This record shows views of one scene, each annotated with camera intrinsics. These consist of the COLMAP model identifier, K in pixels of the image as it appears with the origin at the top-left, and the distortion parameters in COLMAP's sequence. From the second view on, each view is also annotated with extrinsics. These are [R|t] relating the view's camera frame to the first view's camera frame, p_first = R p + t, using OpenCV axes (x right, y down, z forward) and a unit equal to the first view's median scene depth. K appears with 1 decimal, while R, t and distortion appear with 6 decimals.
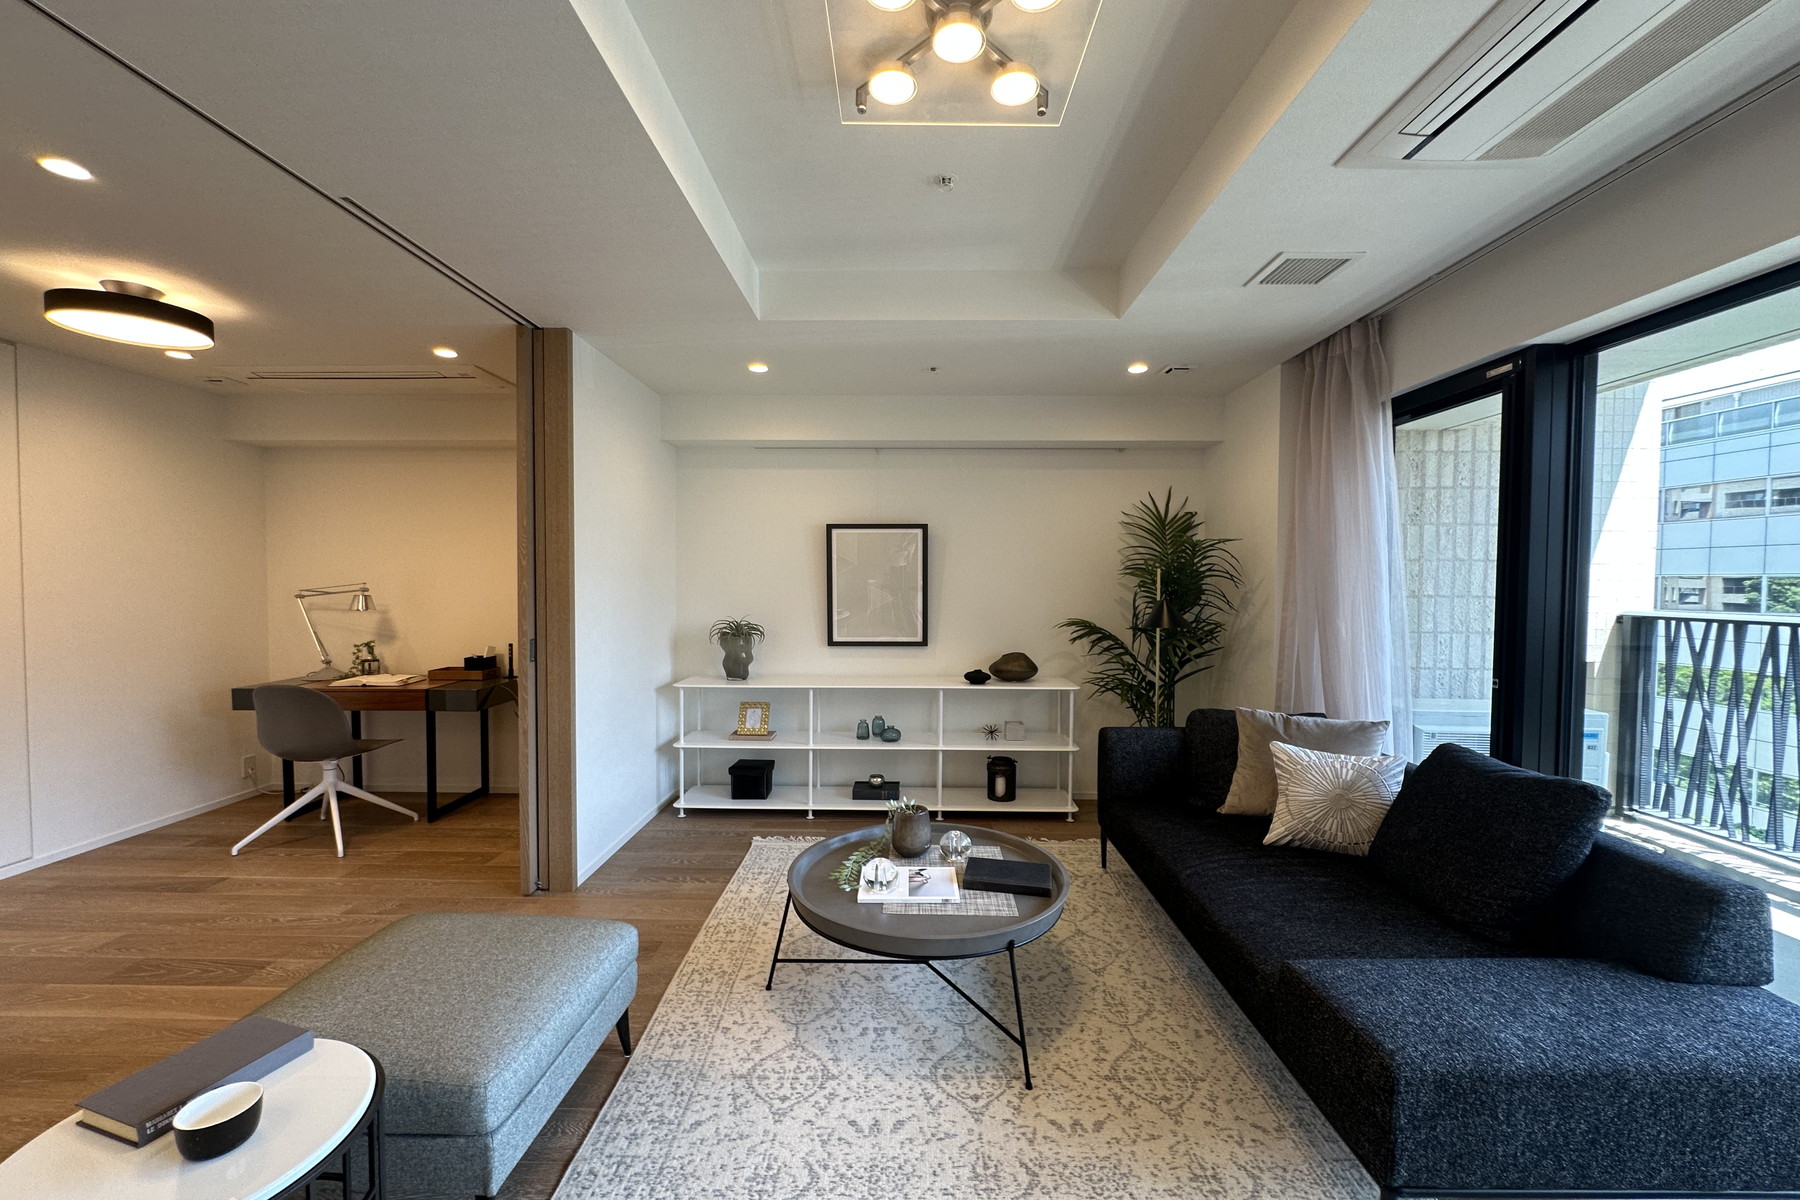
lens RADIAL K [[731.8, 0, 900.0], [0, 731.8, 600.0], [0, 0, 1]] dist [-0.001229, -0.000047]
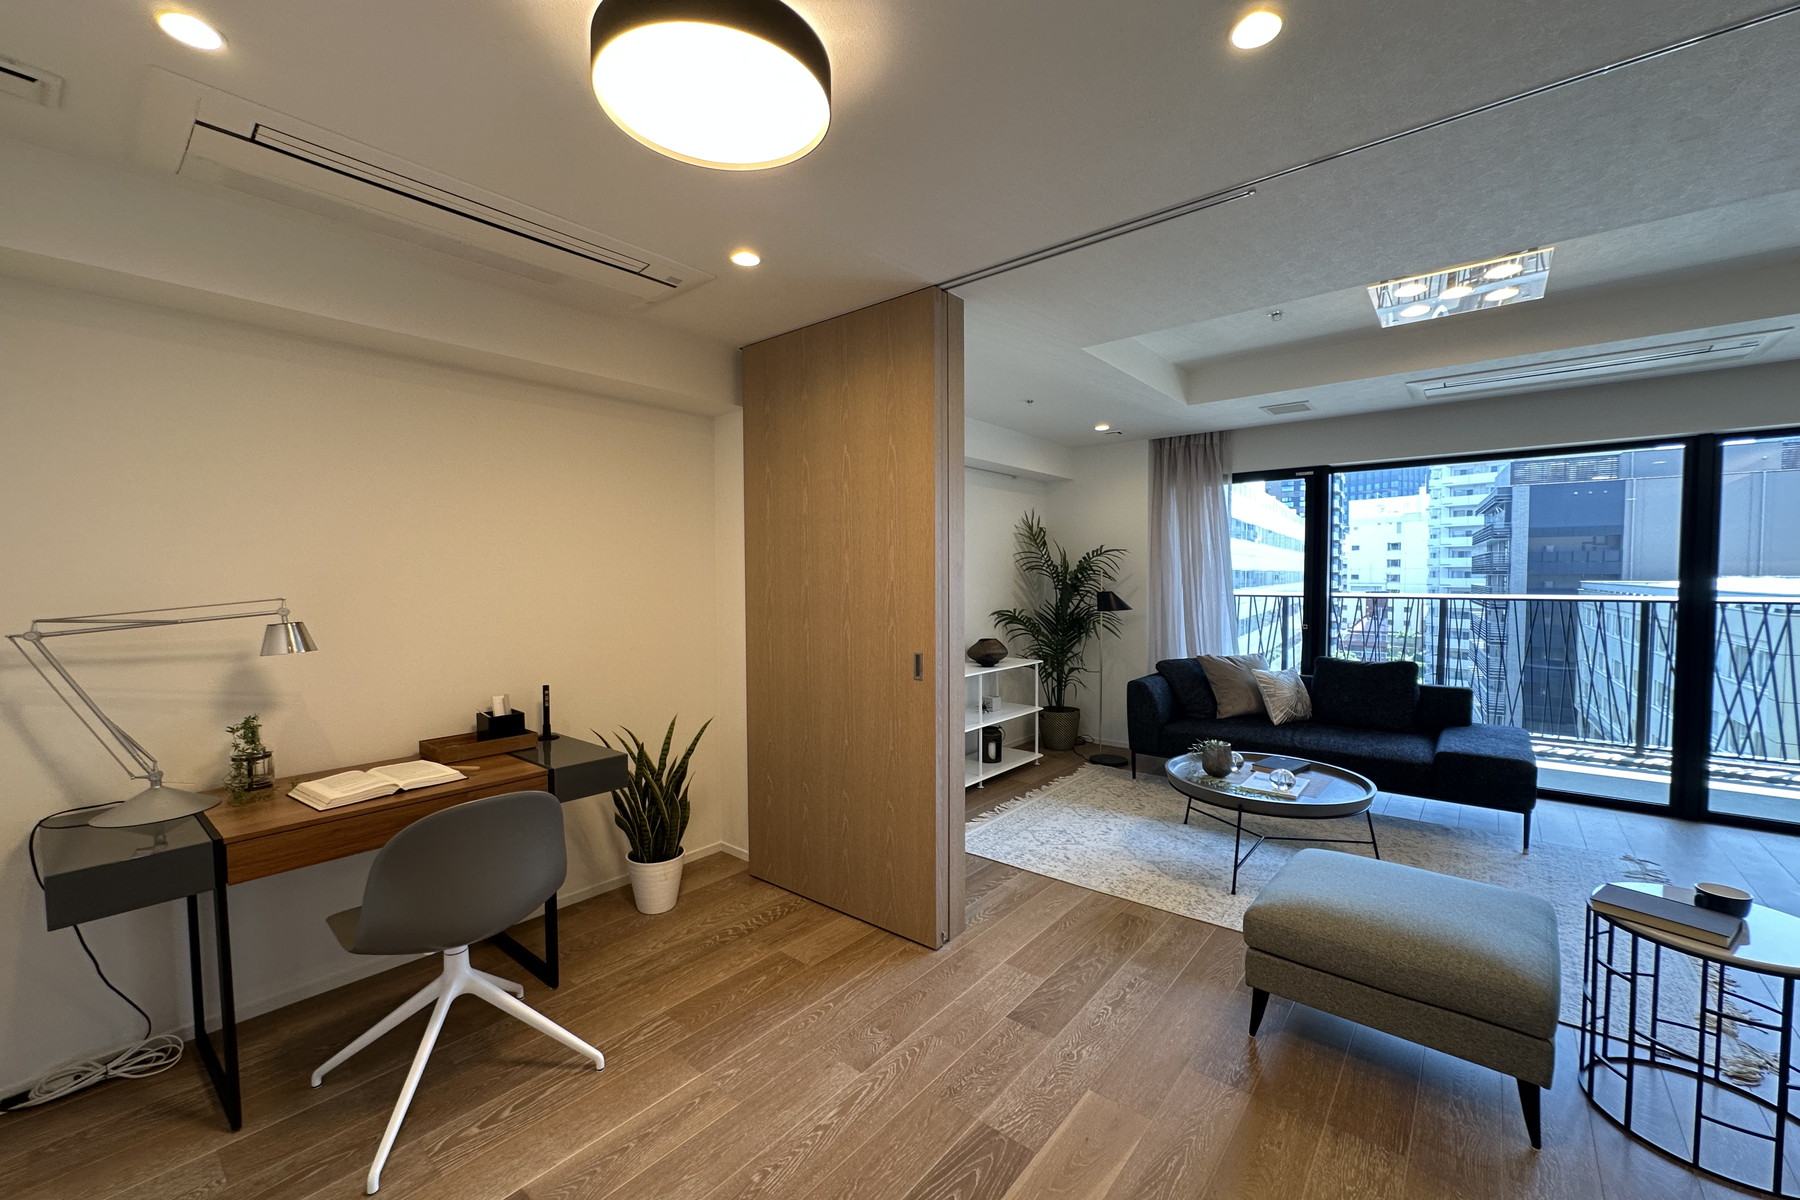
lens RADIAL K [[723.8, 0, 900.0], [0, 723.8, 600.0], [0, 0, 1]] dist [-0.001156, -0.000117]
pose [[0.621281, -0.033119, 0.782888, -1.033584], [0.036399, 0.999248, 0.013386, -0.015782], [-0.782742, 0.020180, 0.622019, 0.445666]]
